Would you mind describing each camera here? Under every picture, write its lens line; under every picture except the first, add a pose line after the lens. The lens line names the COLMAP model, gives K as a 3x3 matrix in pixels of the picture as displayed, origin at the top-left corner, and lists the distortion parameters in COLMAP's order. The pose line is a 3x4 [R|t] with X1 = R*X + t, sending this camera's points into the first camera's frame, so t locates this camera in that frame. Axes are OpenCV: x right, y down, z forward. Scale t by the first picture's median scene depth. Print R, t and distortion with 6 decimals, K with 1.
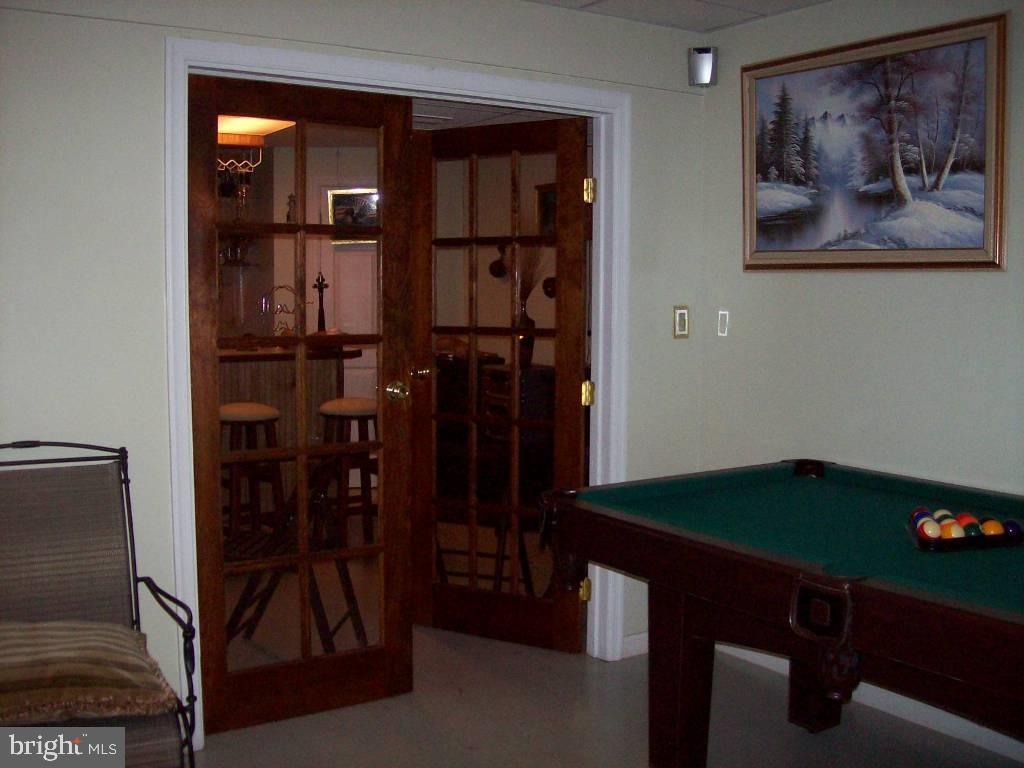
lens RADIAL K [[1078.4, 0, 500.8], [0, 1078.4, 382.7], [0, 0, 1]] dist [-0.186208, 0.158119]
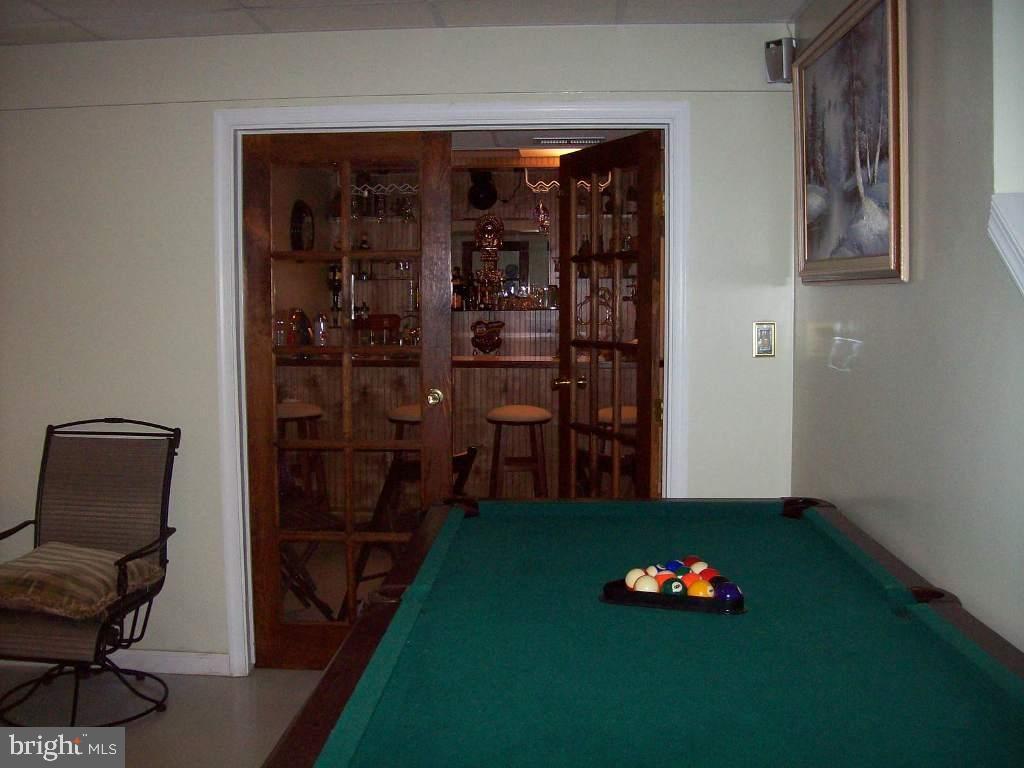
lens RADIAL K [[1078.4, 0, 500.8], [0, 1078.4, 382.7], [0, 0, 1]] dist [-0.186208, 0.158119]
pose [[0.799863, 0.040906, -0.598787, 0.657490], [-0.044542, 0.998969, 0.008745, -0.021627], [0.598528, 0.019676, 0.800860, 0.157955]]
